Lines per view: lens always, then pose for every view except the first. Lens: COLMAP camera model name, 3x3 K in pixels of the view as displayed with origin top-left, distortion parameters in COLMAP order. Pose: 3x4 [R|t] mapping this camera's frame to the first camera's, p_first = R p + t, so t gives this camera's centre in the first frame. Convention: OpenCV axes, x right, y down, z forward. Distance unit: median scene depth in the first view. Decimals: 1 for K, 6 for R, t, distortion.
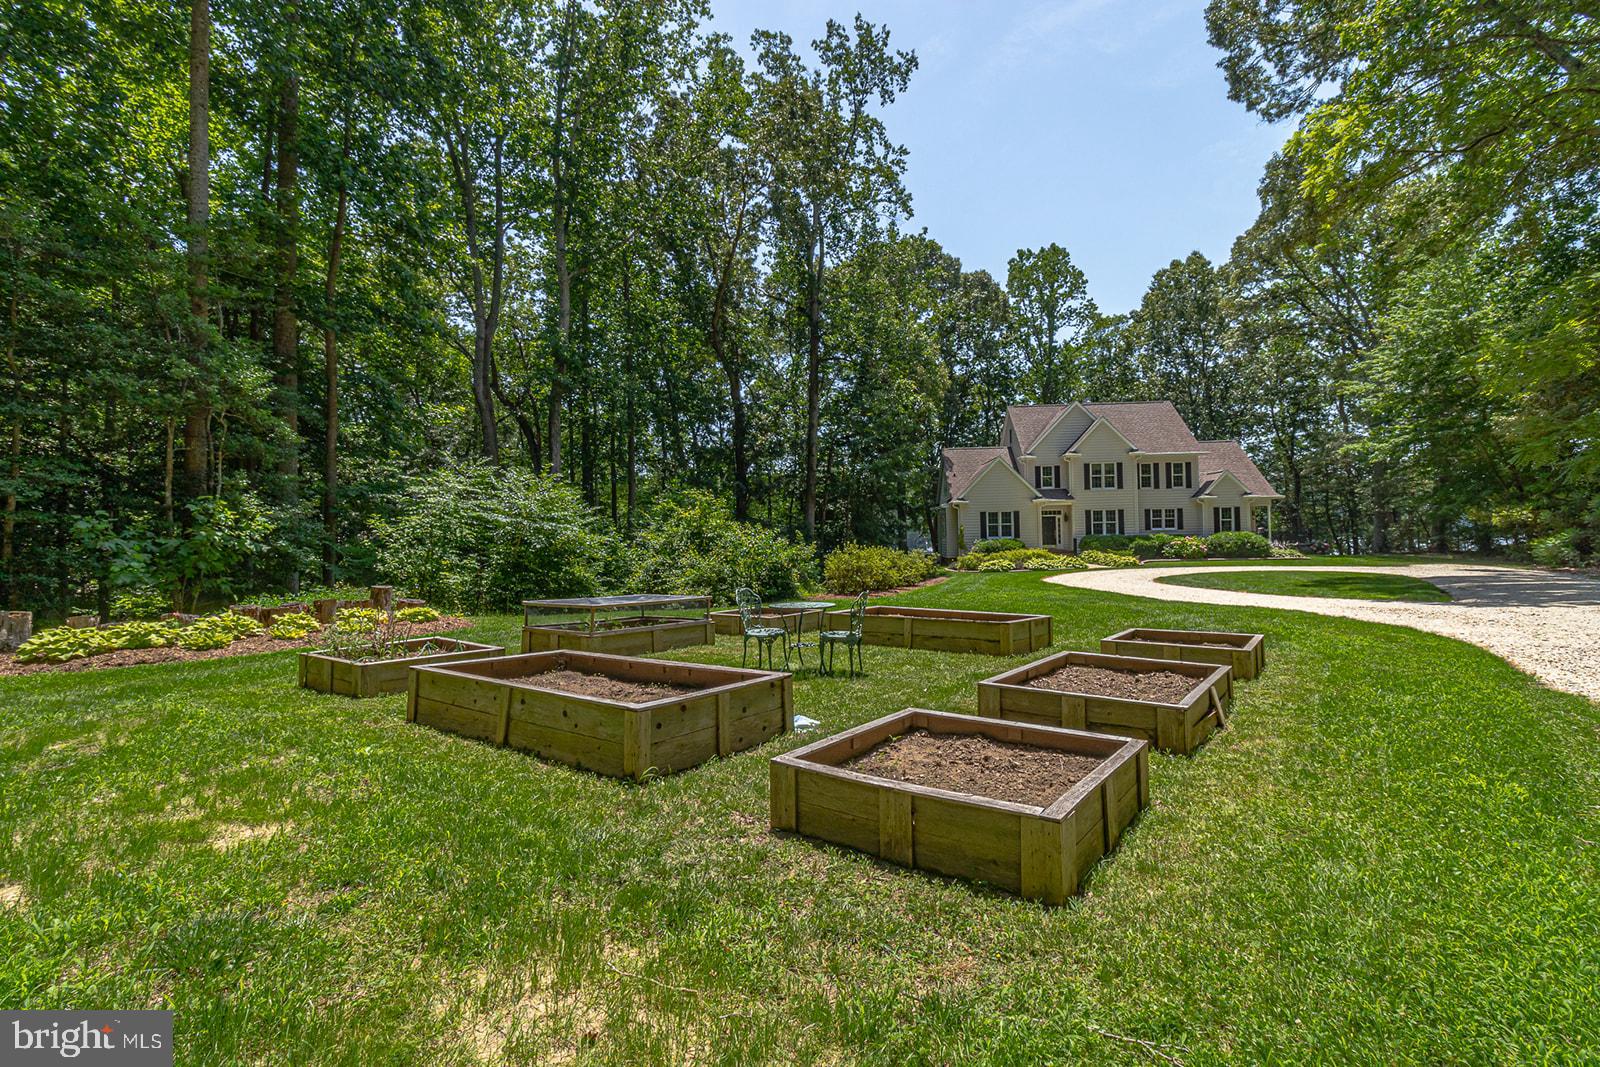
lens RADIAL K [[729.5, 0, 800.5], [0, 729.5, 520.8], [0, 0, 1]] dist [0.000603, -0.000160]
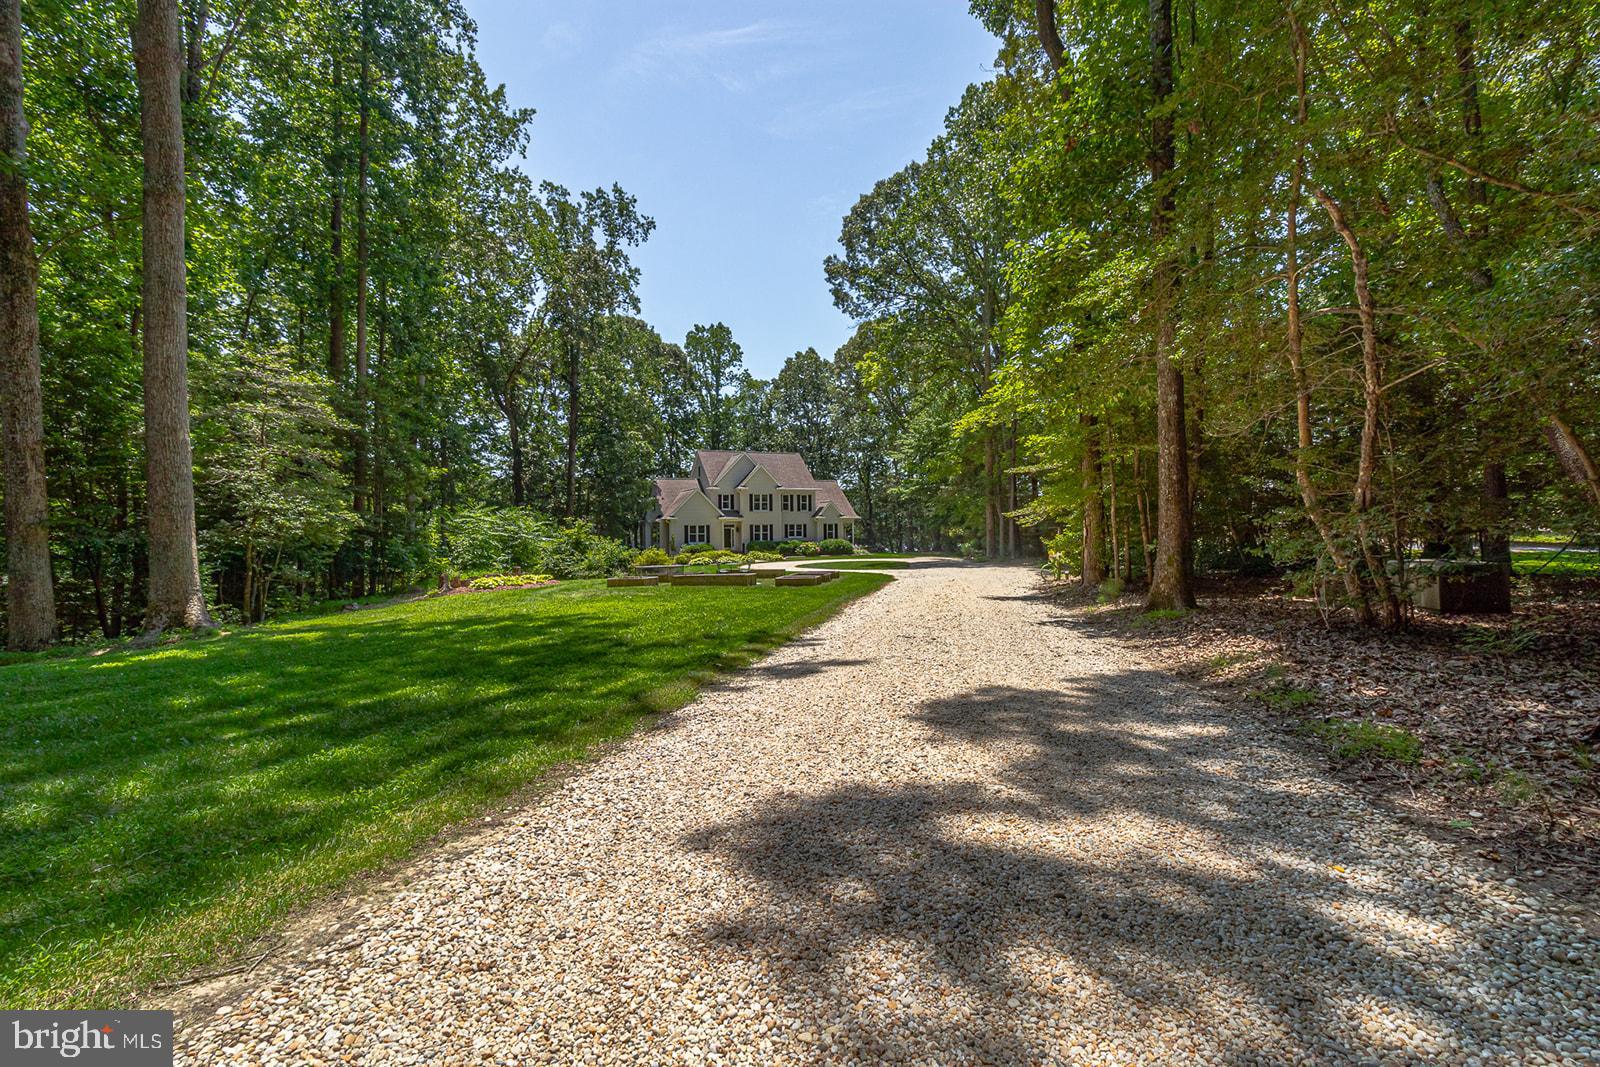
lens RADIAL K [[729.5, 0, 800.5], [0, 729.5, 520.8], [0, 0, 1]] dist [0.000603, -0.000160]
pose [[0.881903, 0.012093, 0.471276, -0.232065], [-0.010506, 0.999927, -0.005998, -0.014514], [-0.471314, 0.000339, 0.881965, -0.387276]]
